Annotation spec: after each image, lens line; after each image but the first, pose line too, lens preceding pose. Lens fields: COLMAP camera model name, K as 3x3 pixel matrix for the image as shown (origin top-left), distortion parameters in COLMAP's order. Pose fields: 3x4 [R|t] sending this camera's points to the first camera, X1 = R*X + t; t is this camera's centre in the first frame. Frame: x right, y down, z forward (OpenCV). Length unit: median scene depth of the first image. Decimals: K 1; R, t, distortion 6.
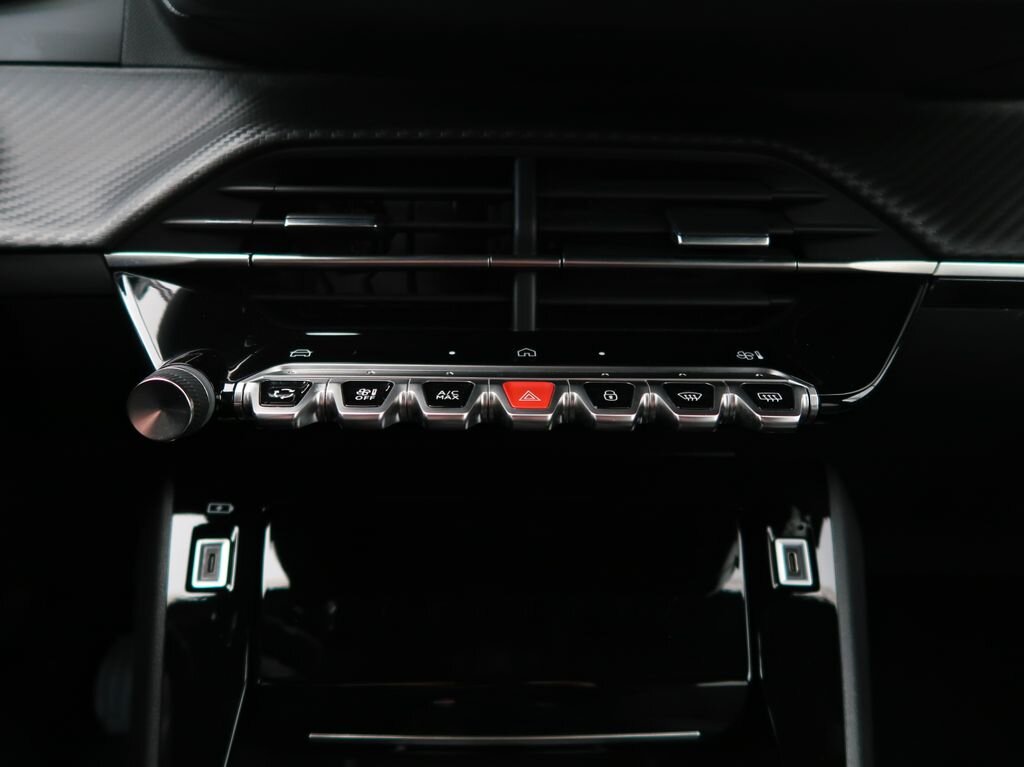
lens RADIAL K [[783.4, 0, 507.0], [0, 783.4, 378.4], [0, 0, 1]] dist [-0.029895, -0.000048]
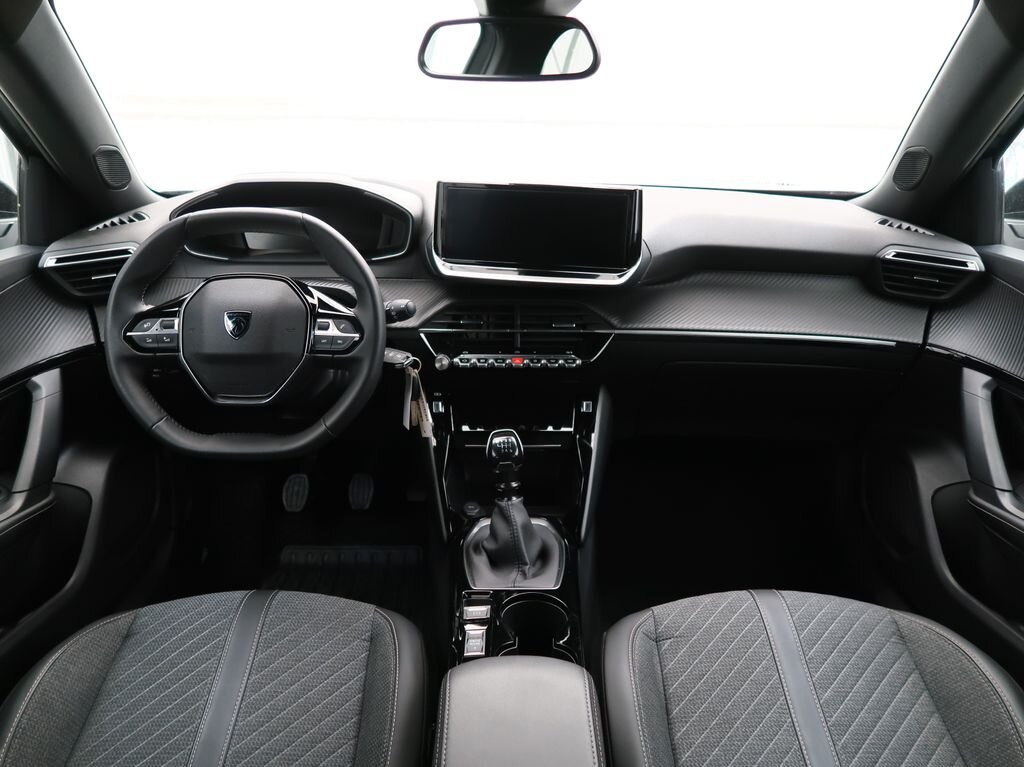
lens RADIAL K [[783.4, 0, 512.0], [0, 783.4, 379.6], [0, 0, 1]] dist [-0.029895, -0.000048]
pose [[0.999983, -0.005453, -0.002014, 0.004355], [0.005419, 0.999855, -0.016132, 0.198401], [0.002101, 0.016121, 0.999868, -3.487499]]
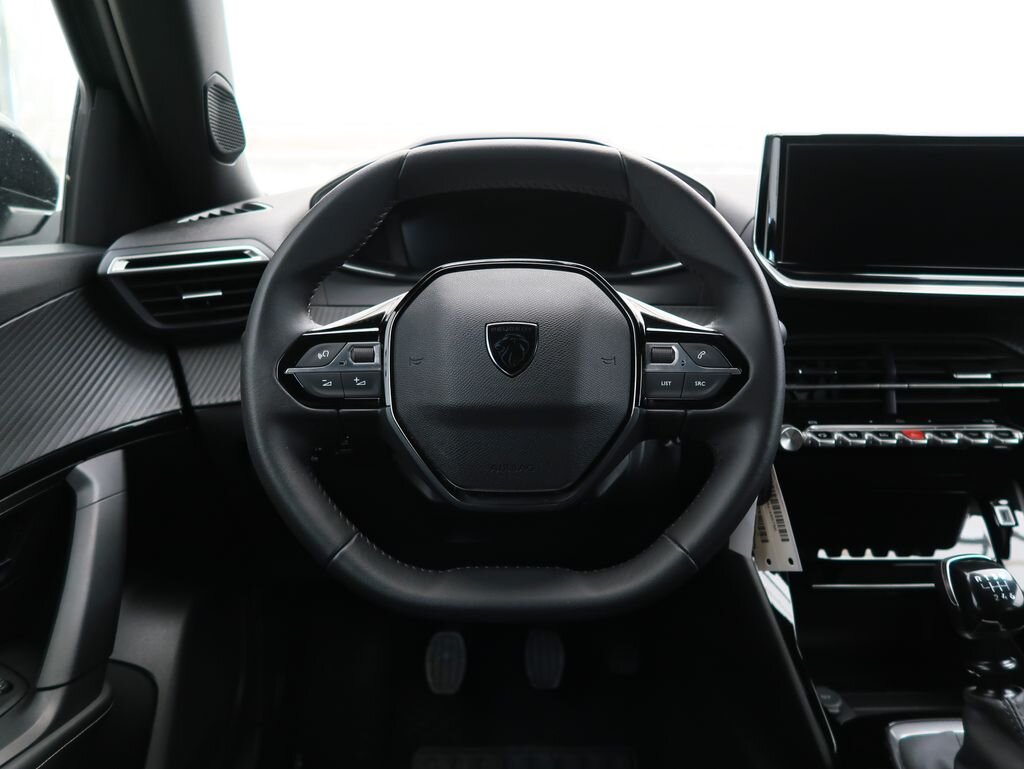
lens RADIAL K [[874.8, 0, 511.0], [0, 874.8, 373.3], [0, 0, 1]] dist [-0.033463, 0.009644]
pose [[0.999757, -0.014118, -0.016927, -1.237650], [0.011154, 0.986408, -0.163935, 0.272772], [0.019011, 0.163707, 0.986326, -1.900653]]
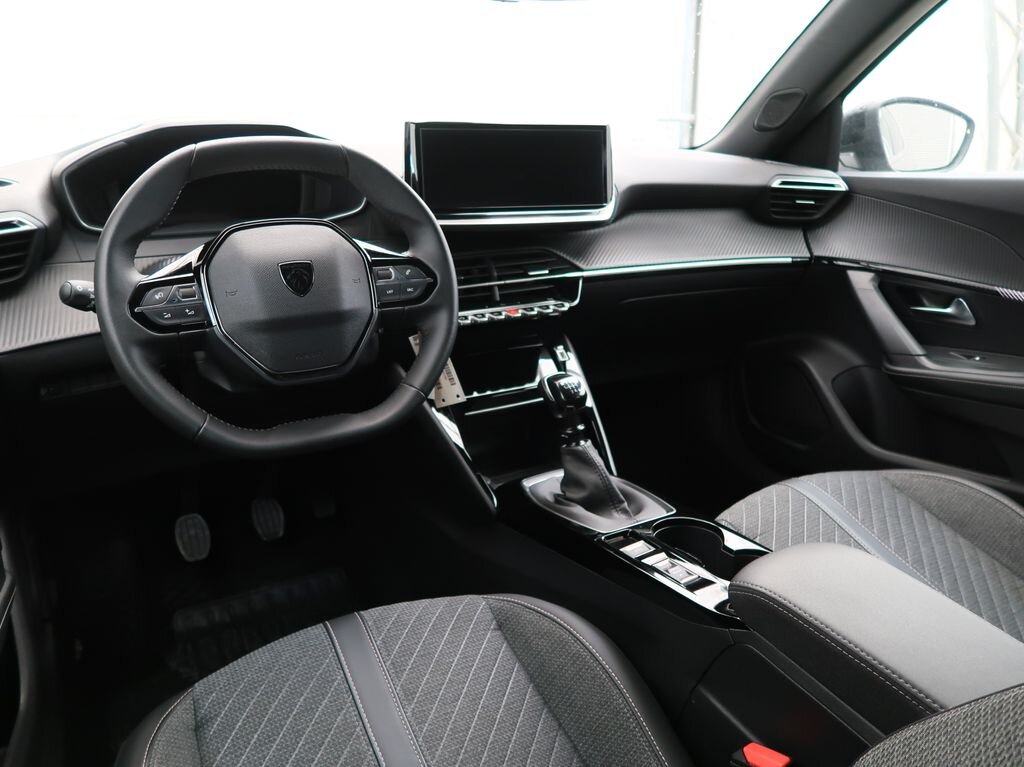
lens RADIAL K [[783.4, 0, 512.8], [0, 783.4, 382.1], [0, 0, 1]] dist [-0.029895, -0.000048]
pose [[0.872934, -0.165194, 0.459018, -1.951468], [0.187568, 0.982246, -0.003211, 0.403339], [-0.450339, 0.088900, 0.888421, -2.720772]]
